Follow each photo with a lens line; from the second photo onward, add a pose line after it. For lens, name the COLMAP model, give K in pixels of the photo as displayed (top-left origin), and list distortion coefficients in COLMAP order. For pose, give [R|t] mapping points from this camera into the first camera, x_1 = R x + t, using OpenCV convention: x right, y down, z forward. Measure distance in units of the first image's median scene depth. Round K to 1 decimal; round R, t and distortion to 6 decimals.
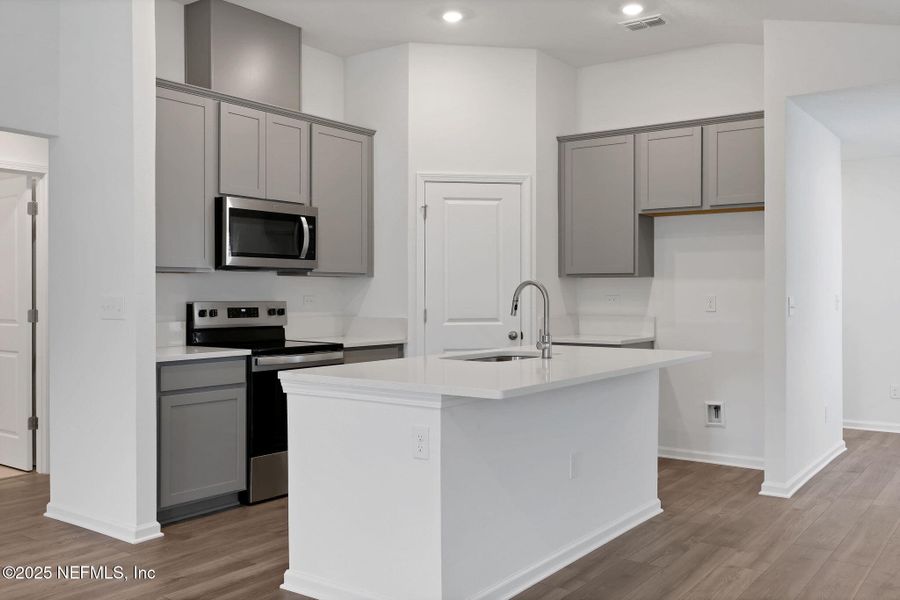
lens RADIAL K [[805.5, 0, 450.0], [0, 805.5, 300.0], [0, 0, 1]] dist [-0.014619, -0.007304]
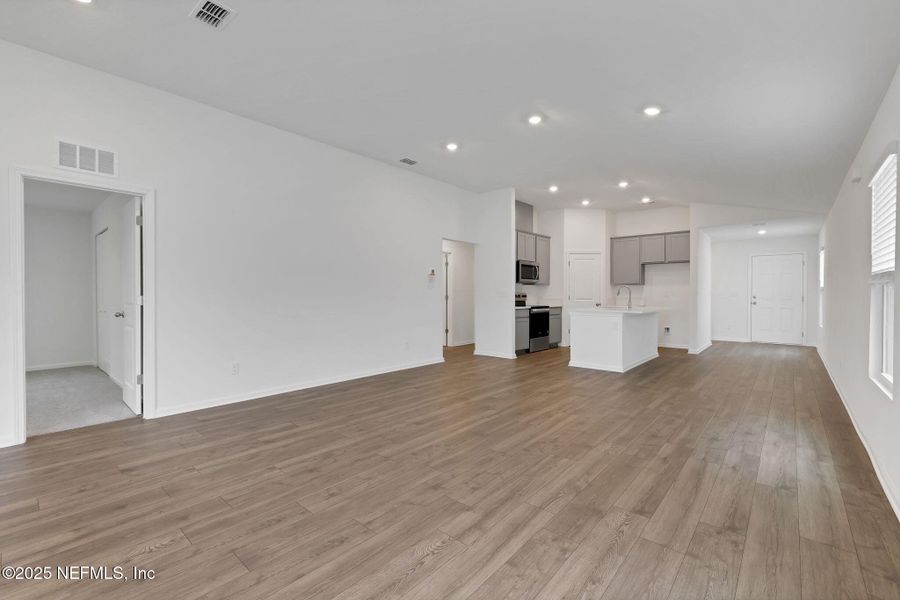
lens RADIAL K [[389.9, 0, 450.0], [0, 389.9, 300.0], [0, 0, 1]] dist [0.003397, 0.000327]
pose [[0.996764, 0.000319, -0.080381, -0.378376], [-0.000126, 0.999997, 0.002410, 0.025518], [0.080382, -0.002392, 0.996761, -0.536457]]
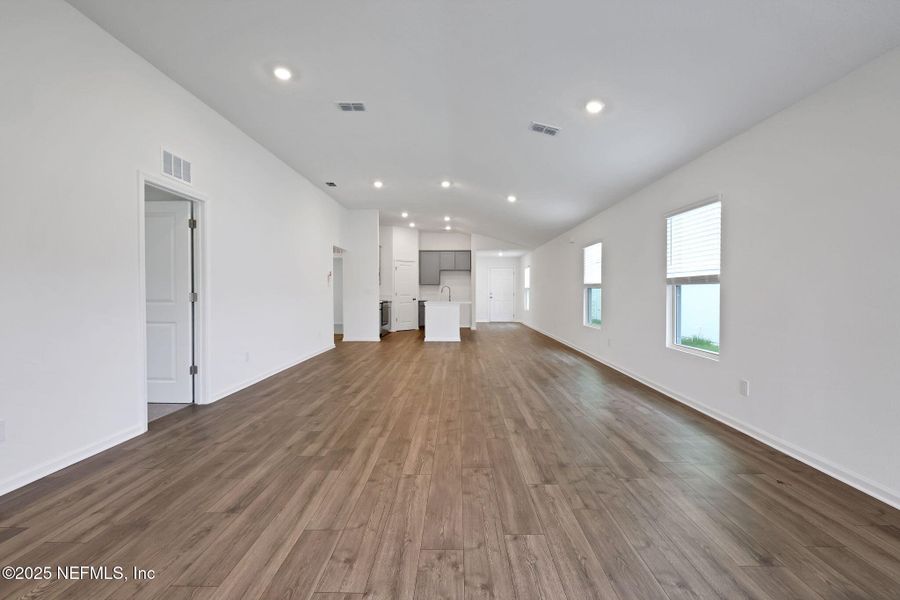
lens RADIAL K [[389.9, 0, 450.0], [0, 389.9, 300.0], [0, 0, 1]] dist [0.003397, 0.000327]
pose [[0.815621, -0.011841, 0.578465, -0.980832], [0.005891, 0.999909, 0.012163, 0.026803], [-0.578556, -0.006512, 0.815616, -0.777637]]
